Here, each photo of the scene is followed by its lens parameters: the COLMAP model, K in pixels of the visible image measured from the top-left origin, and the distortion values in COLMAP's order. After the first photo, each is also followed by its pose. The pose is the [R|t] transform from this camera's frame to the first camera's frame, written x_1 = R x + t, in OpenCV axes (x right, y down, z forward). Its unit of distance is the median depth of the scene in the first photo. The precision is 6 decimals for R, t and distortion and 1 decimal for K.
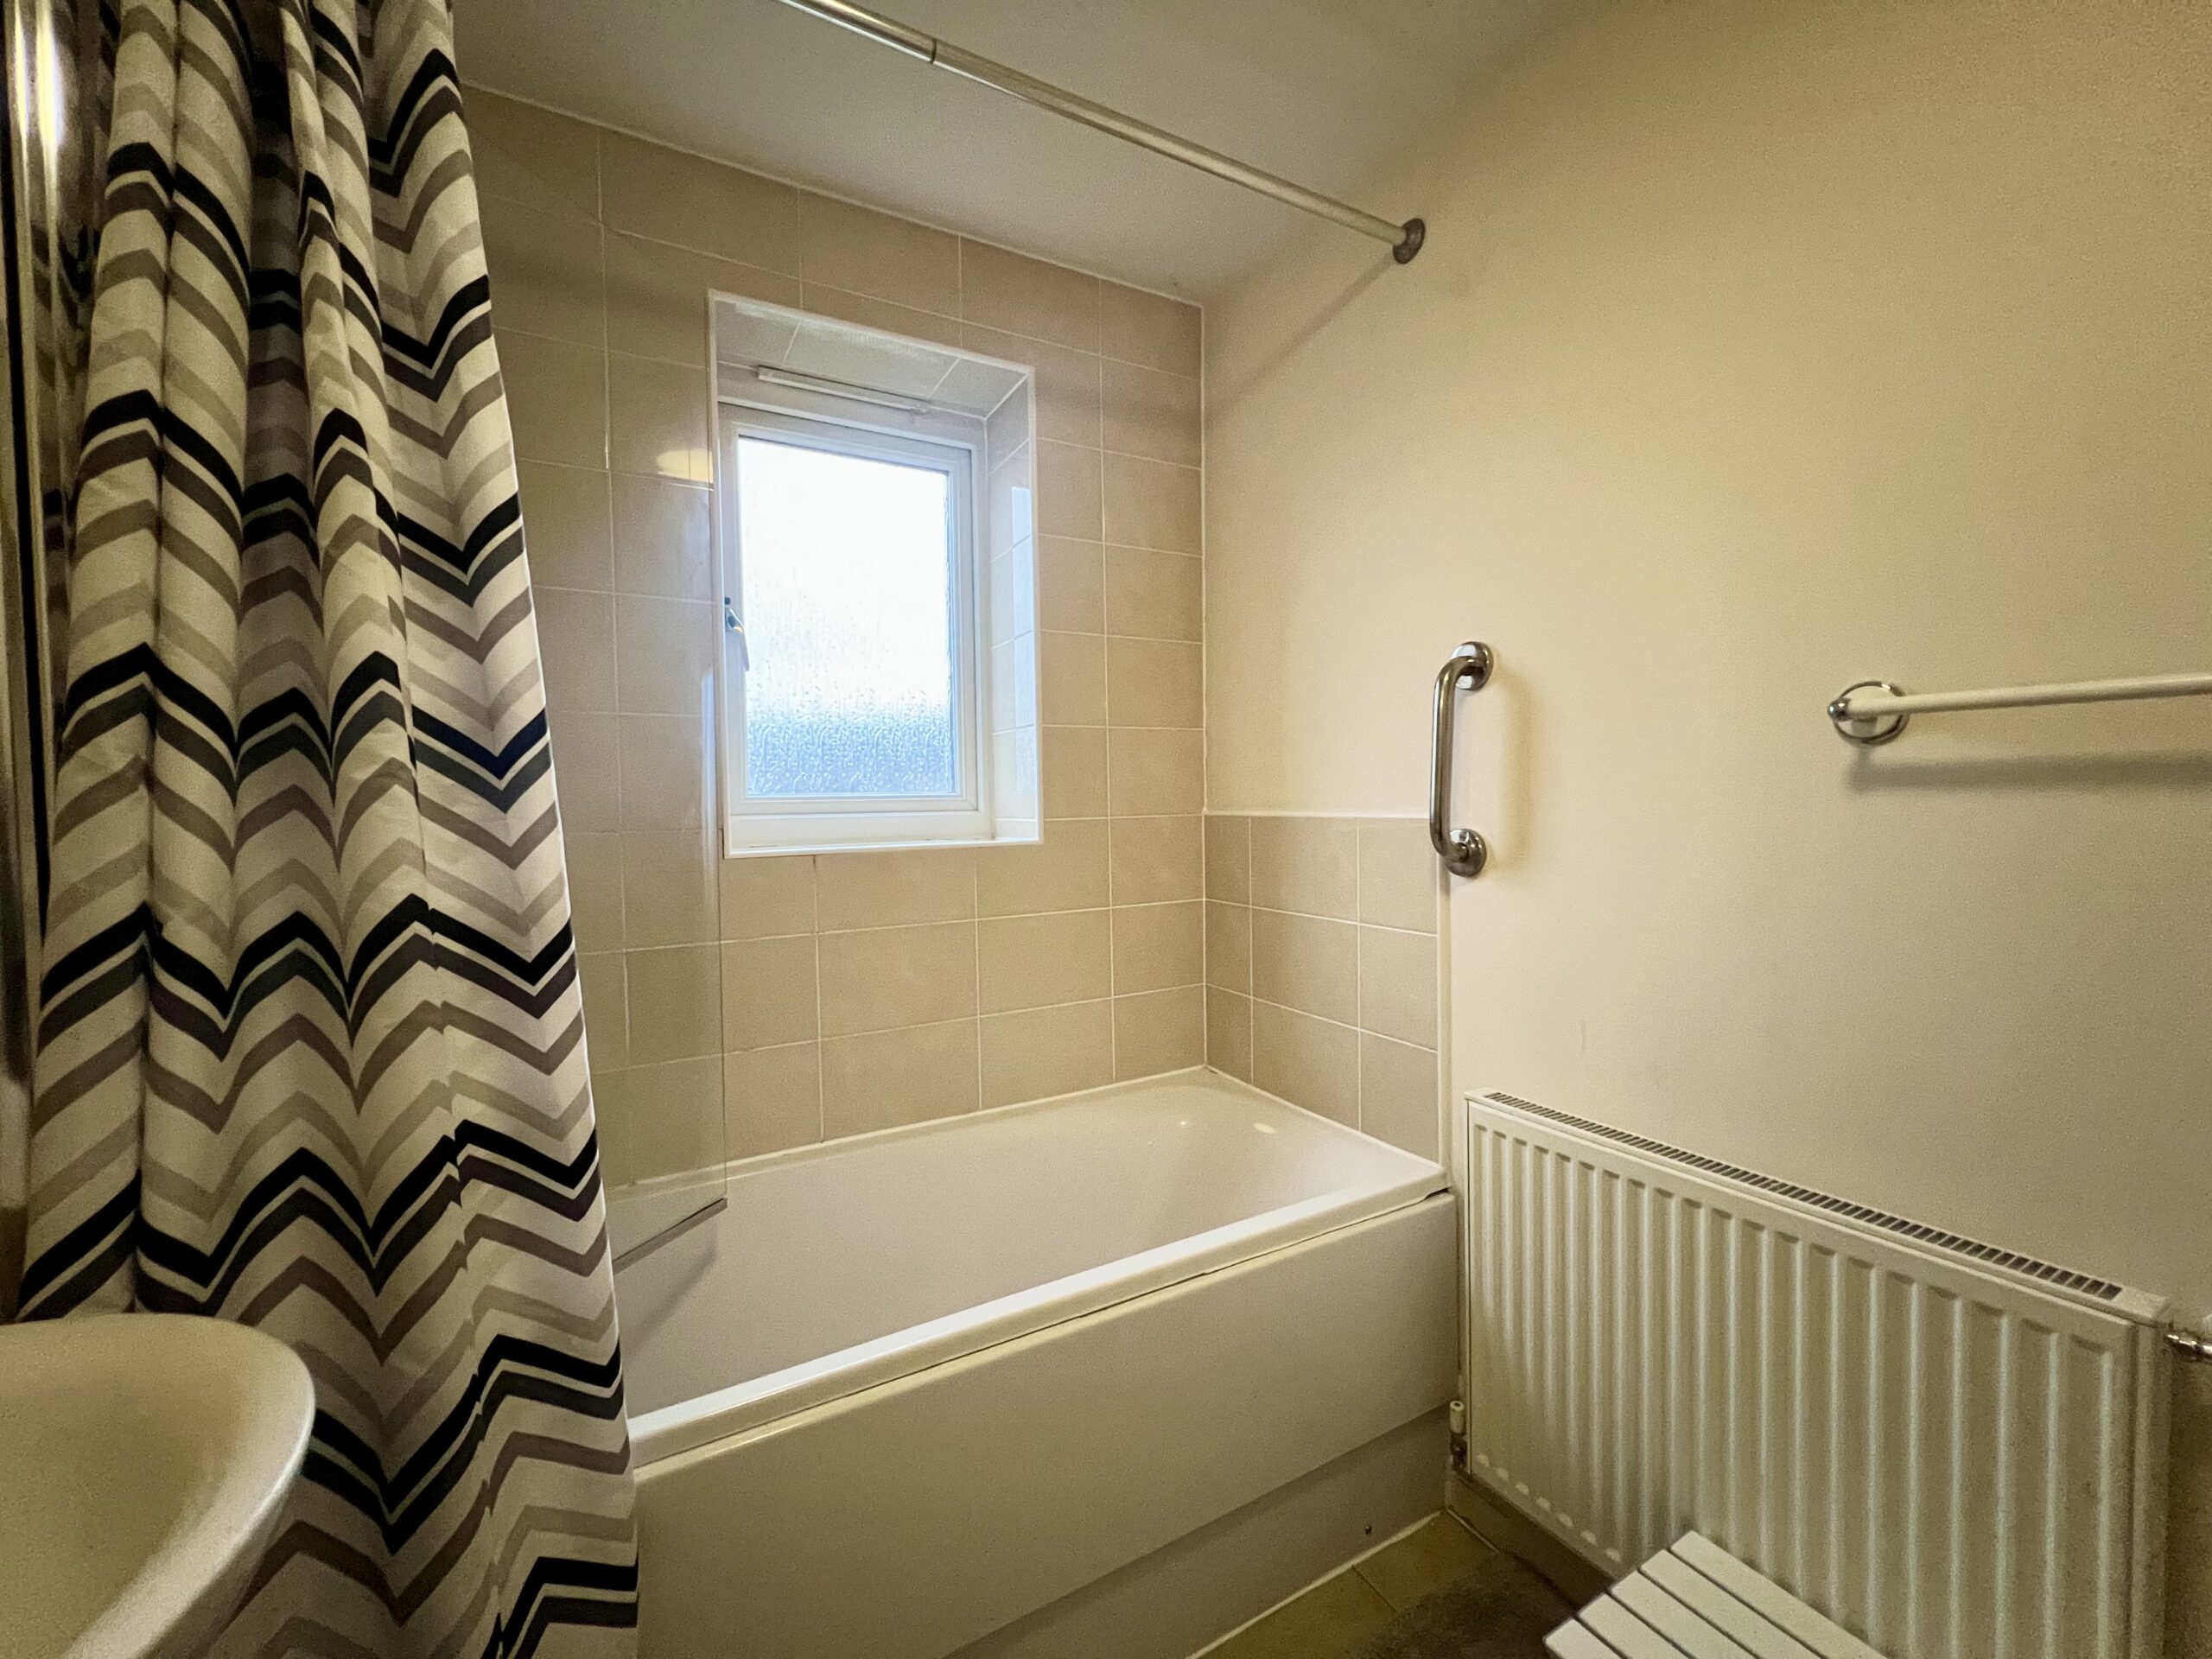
lens RADIAL K [[888.8, 0, 1108.2], [0, 888.8, 827.2], [0, 0, 1]] dist [0.000308, 0.000563]
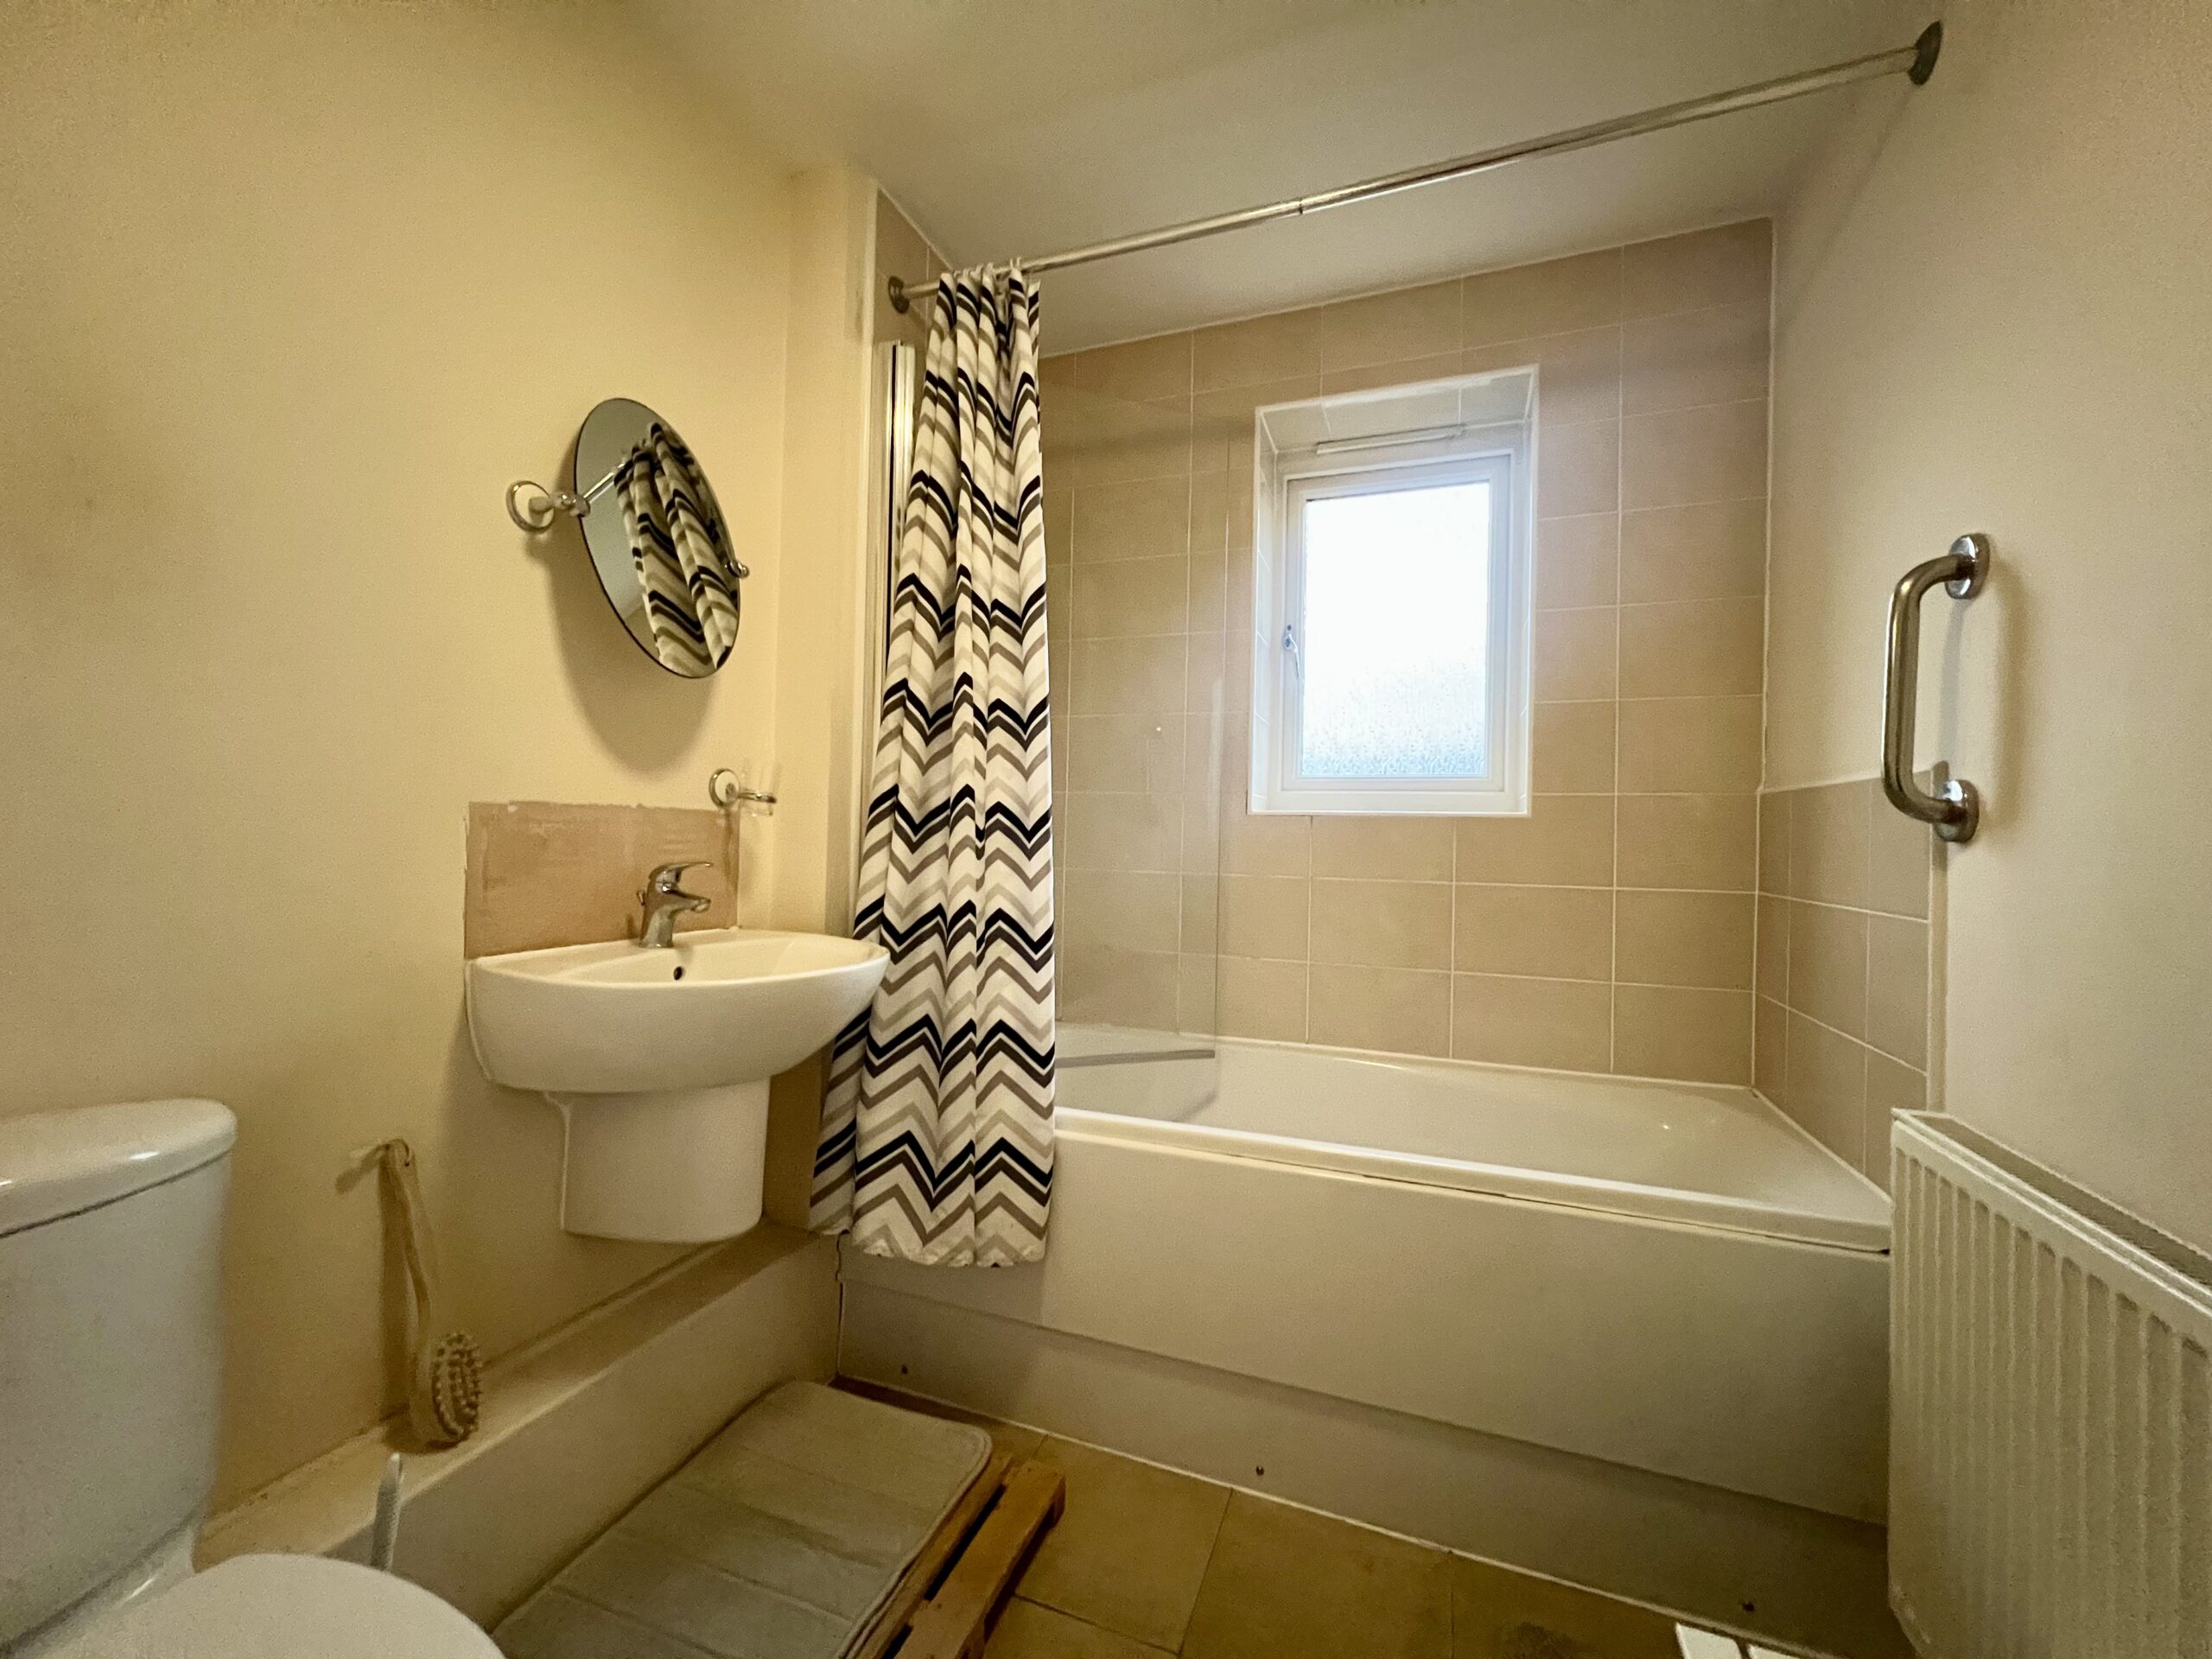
lens RADIAL K [[888.8, 0, 1105.0], [0, 888.8, 826.6], [0, 0, 1]] dist [0.000308, 0.000563]
pose [[0.642039, 0.024423, -0.766283, 0.896980], [-0.055272, 0.998366, -0.014490, 0.160939], [0.764677, 0.051657, 0.642340, -0.087478]]
